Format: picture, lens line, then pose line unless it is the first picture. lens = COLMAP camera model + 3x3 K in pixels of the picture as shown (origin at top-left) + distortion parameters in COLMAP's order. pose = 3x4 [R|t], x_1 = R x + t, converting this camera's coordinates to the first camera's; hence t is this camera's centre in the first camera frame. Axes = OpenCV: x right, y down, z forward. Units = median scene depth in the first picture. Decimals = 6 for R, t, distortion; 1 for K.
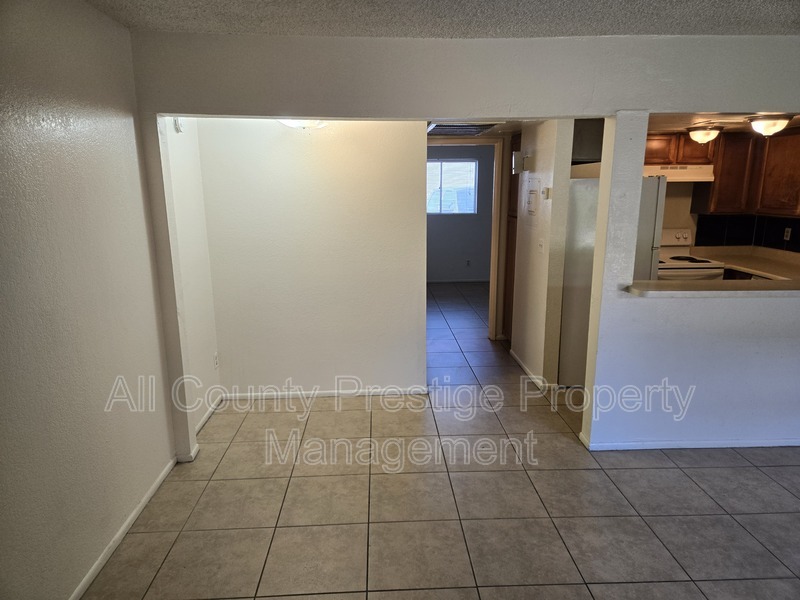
lens RADIAL K [[528.8, 0, 398.2], [0, 528.8, 305.5], [0, 0, 1]] dist [0.052728, -0.042998]
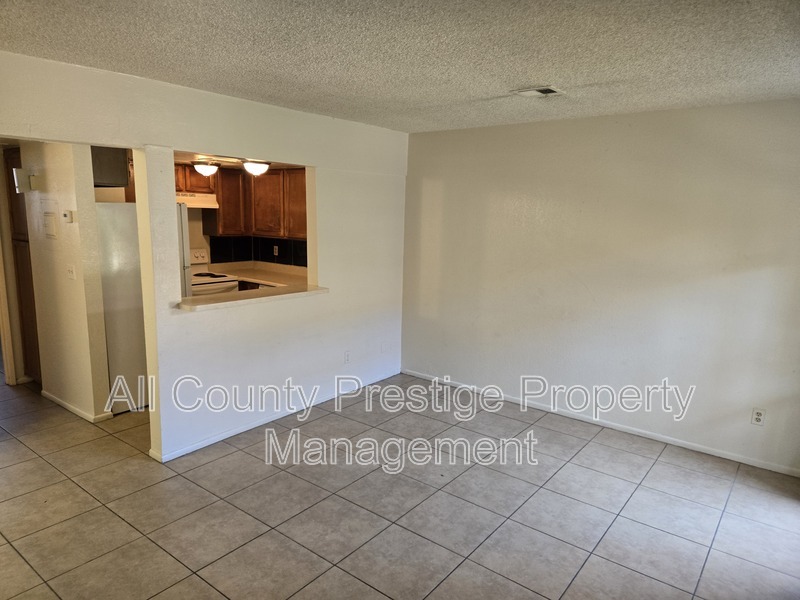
lens RADIAL K [[528.8, 0, 392.6], [0, 528.8, 305.6], [0, 0, 1]] dist [0.052728, -0.042998]
pose [[0.647783, -0.114220, 0.753214, -0.075517], [0.139945, 0.989713, 0.029727, -0.001591], [-0.748861, 0.086153, 0.657103, -0.039263]]
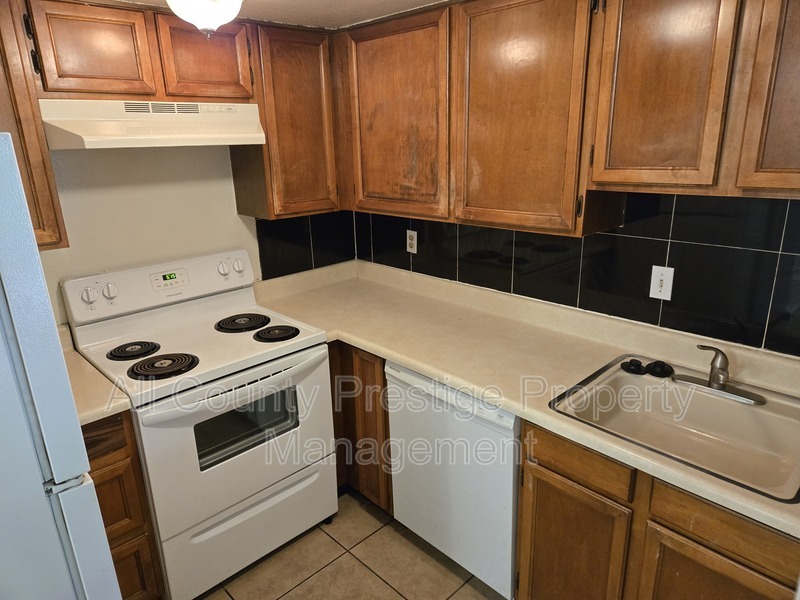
lens RADIAL K [[528.8, 0, 399.1], [0, 528.8, 304.6], [0, 0, 1]] dist [0.052728, -0.042998]
pose [[0.748565, -0.214749, 0.627322, 0.415154], [0.171023, 0.976620, 0.130245, -0.159369], [-0.640625, 0.009789, 0.767791, 0.674831]]
